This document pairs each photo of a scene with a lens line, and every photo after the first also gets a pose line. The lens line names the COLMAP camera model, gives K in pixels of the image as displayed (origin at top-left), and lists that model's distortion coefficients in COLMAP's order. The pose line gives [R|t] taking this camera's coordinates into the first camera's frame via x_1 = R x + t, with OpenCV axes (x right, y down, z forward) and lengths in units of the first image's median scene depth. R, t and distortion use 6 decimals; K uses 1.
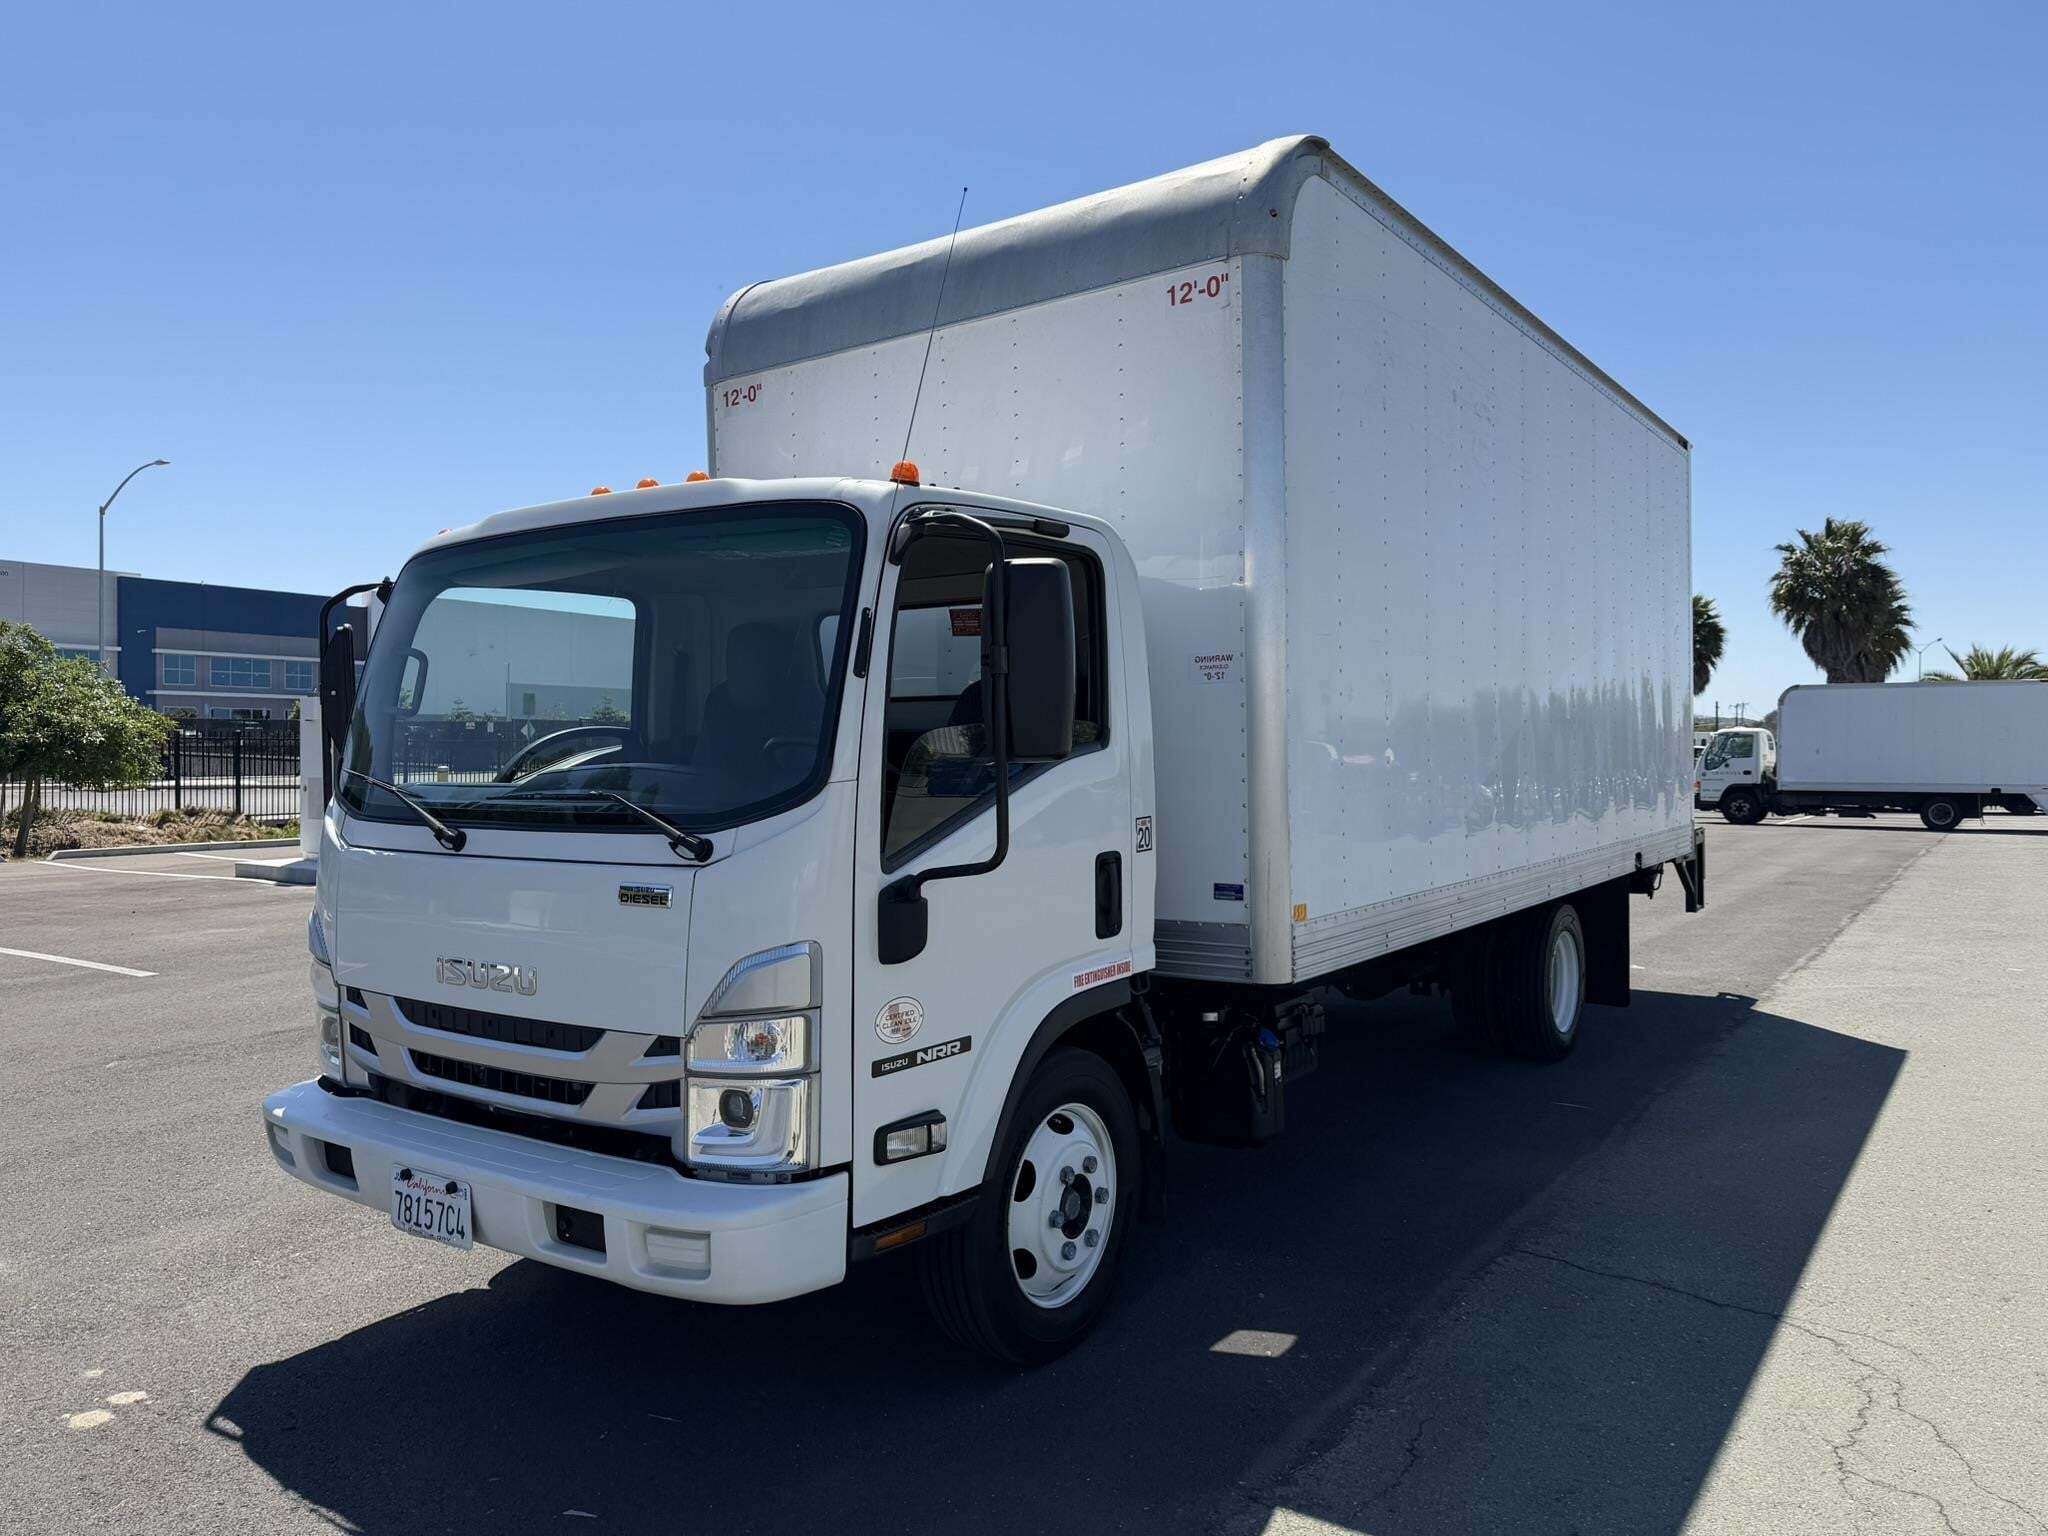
lens RADIAL K [[1459.4, 0, 1035.3], [0, 1459.4, 760.2], [0, 0, 1]] dist [0.020209, -0.020149]
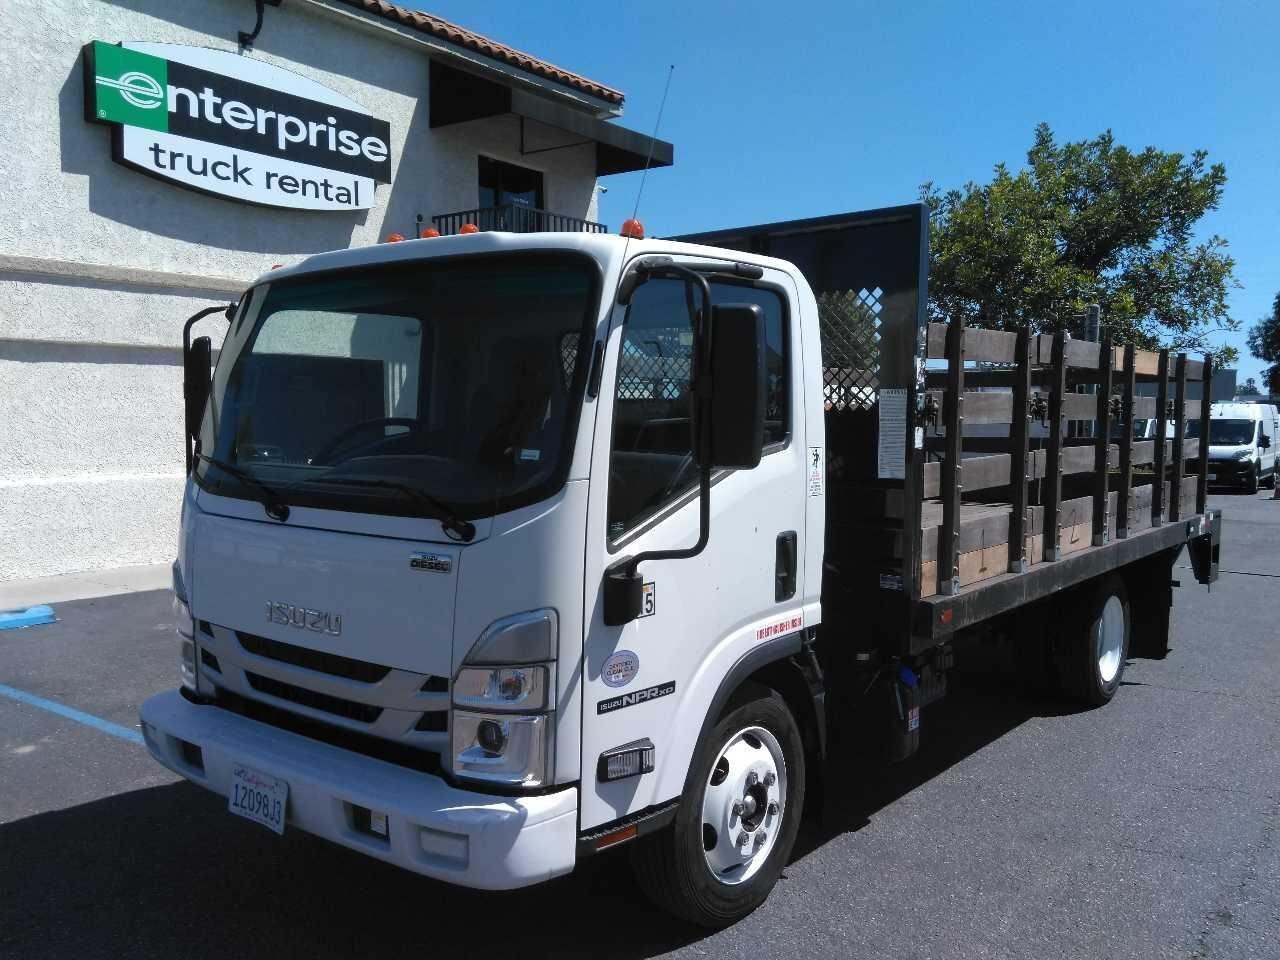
lens RADIAL K [[1089.4, 0, 646.8], [0, 1089.4, 480.6], [0, 0, 1]] dist [0.022048, 0.014609]
pose [[0.997360, 0.023274, -0.068789, -0.008320], [-0.019646, 0.998403, 0.052957, -0.034447], [0.069912, -0.051466, 0.996225, 0.069515]]
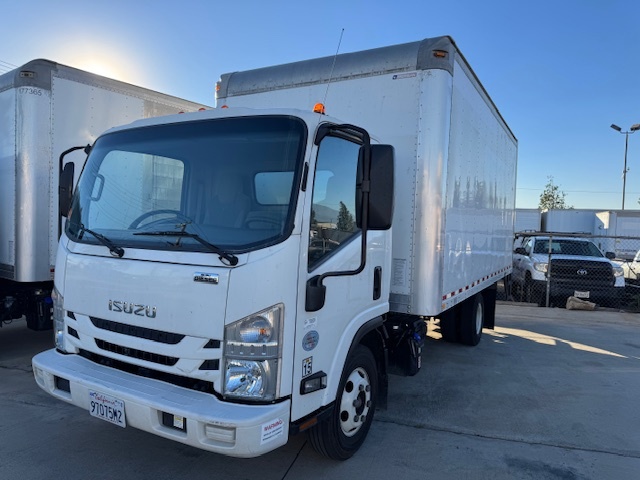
lens RADIAL K [[456.1, 0, 321.1], [0, 456.1, 238.6], [0, 0, 1]] dist [0.020209, -0.020149]
pose [[0.994747, 0.043880, 0.092478, -0.149572], [-0.044995, 0.998937, 0.010013, 0.011239], [-0.091940, -0.014122, 0.995664, 0.245001]]
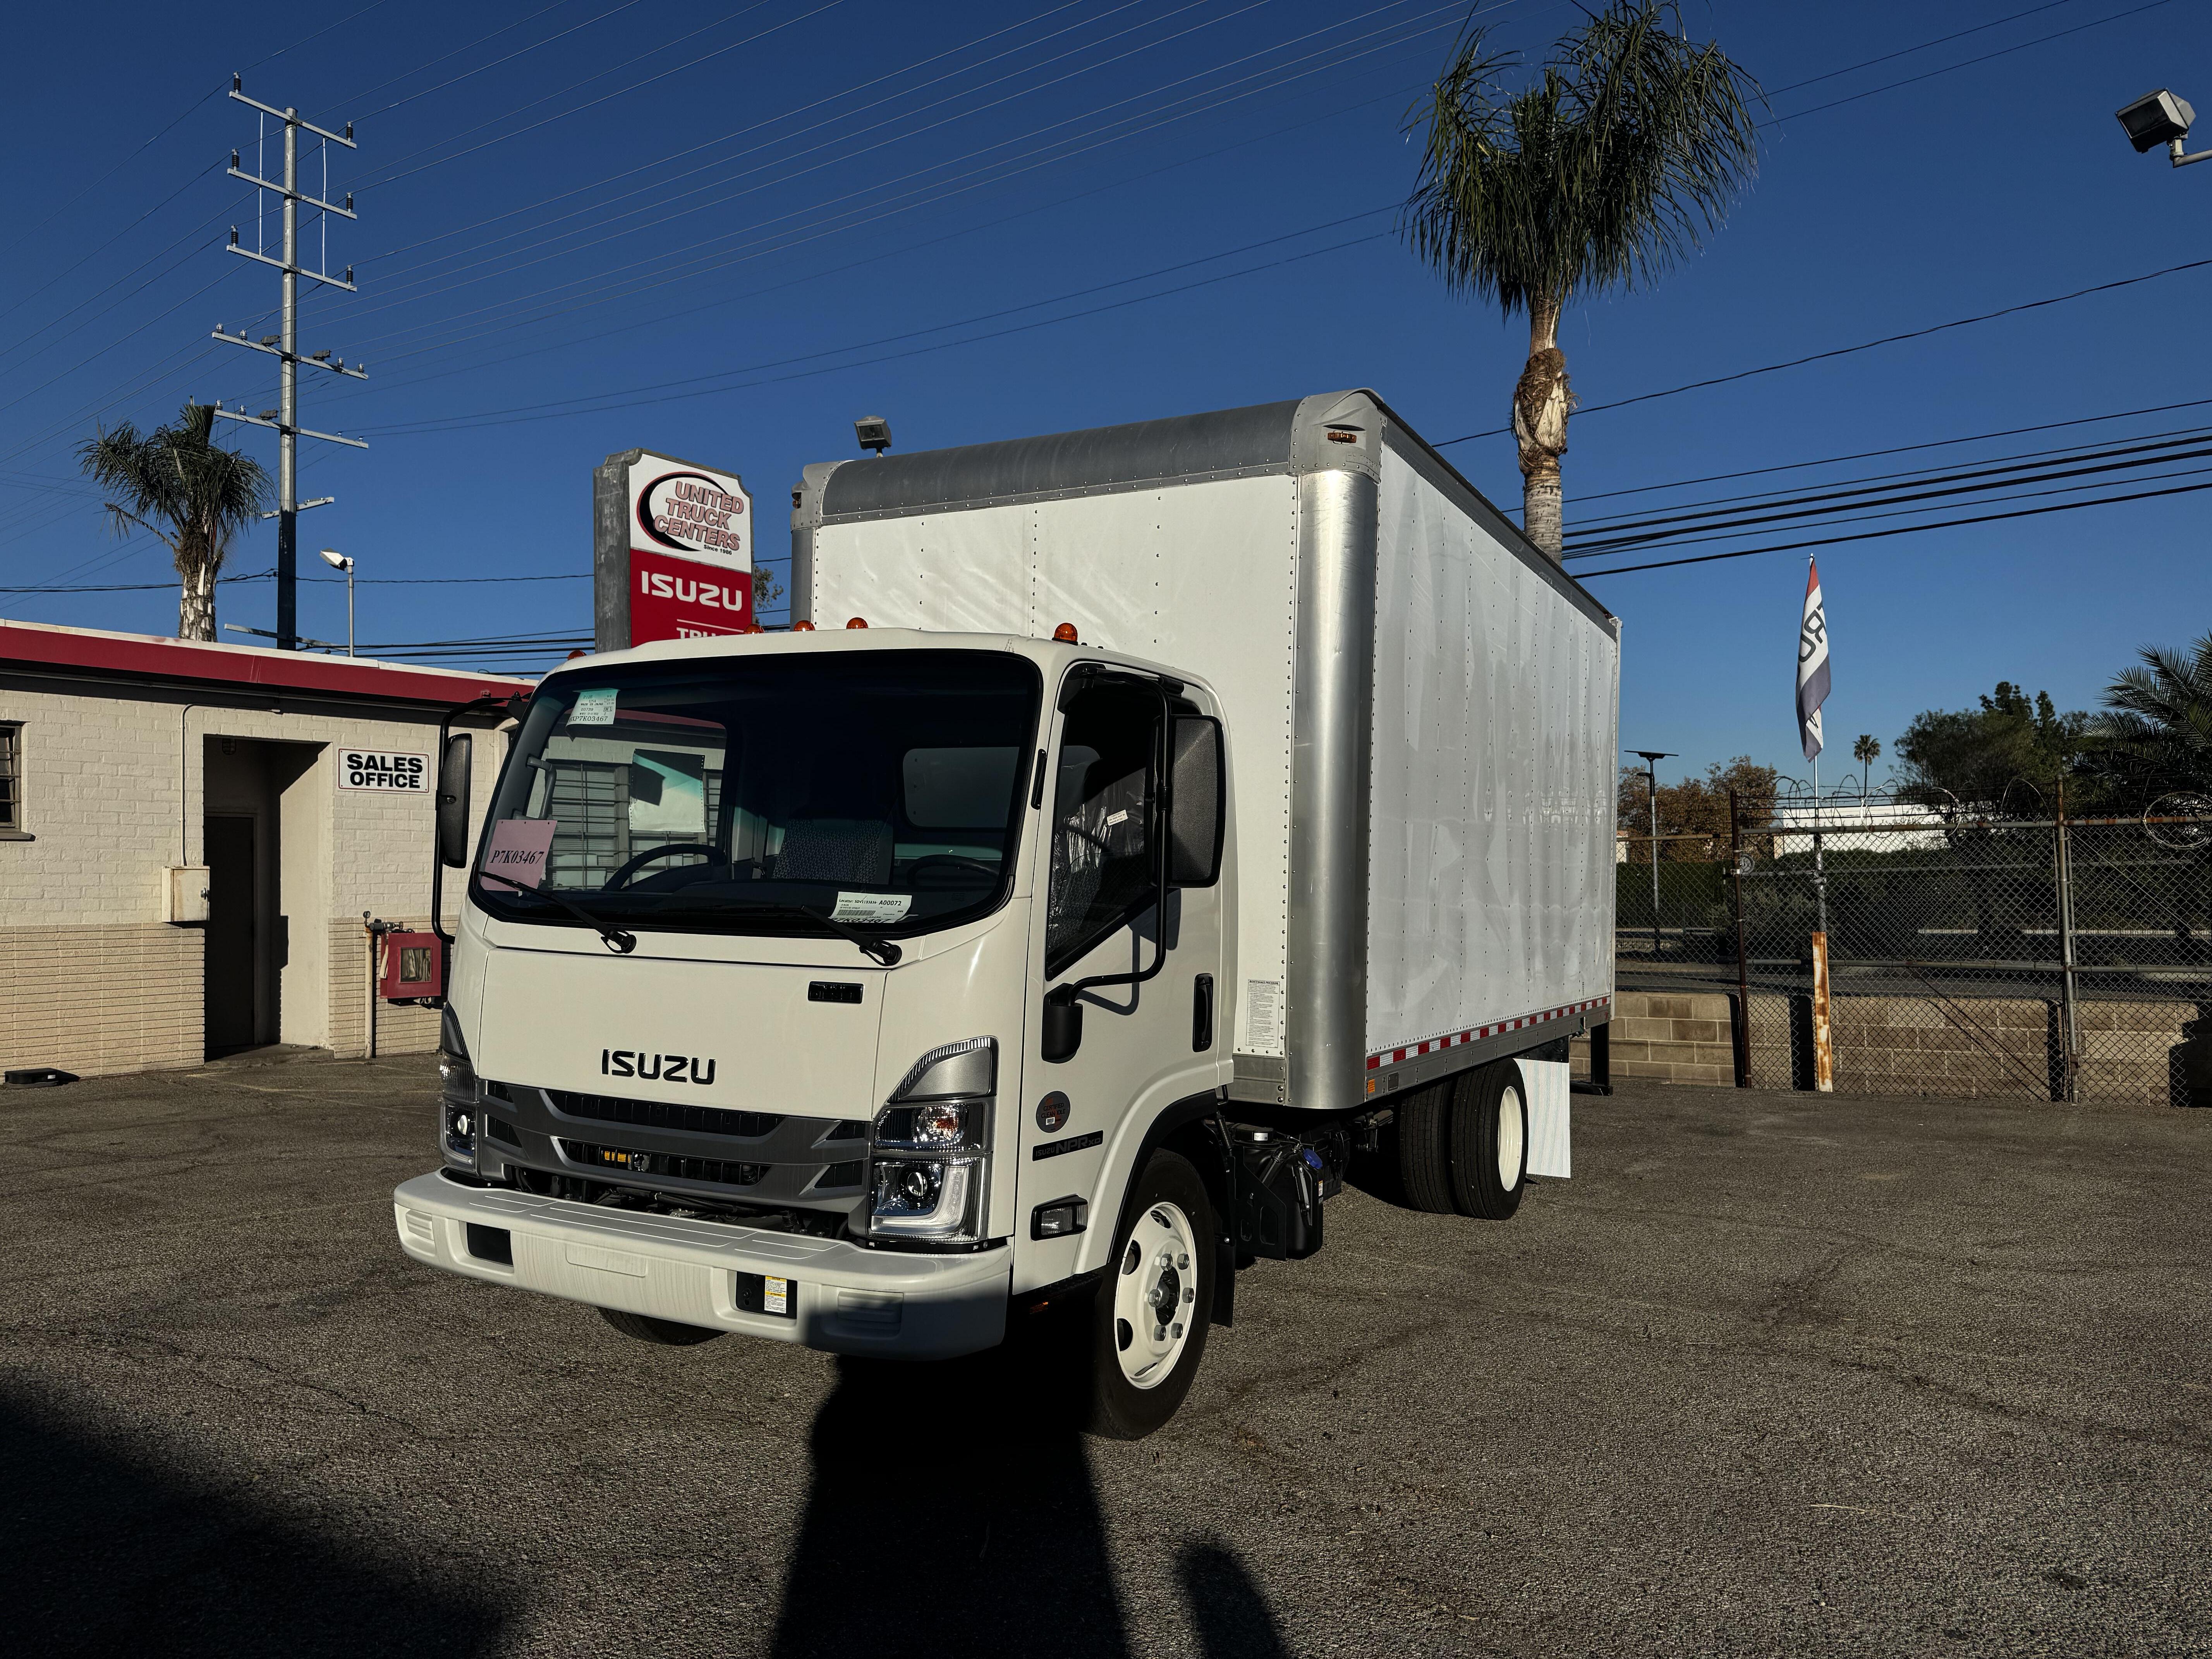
lens RADIAL K [[1576.3, 0, 1117.6], [0, 1576.3, 820.1], [0, 0, 1]] dist [0.020209, -0.020149]
pose [[0.991299, 0.042444, 0.124598, -0.200388], [-0.035030, 0.997516, -0.061105, 0.024833], [-0.126882, 0.056208, 0.990324, -0.222454]]
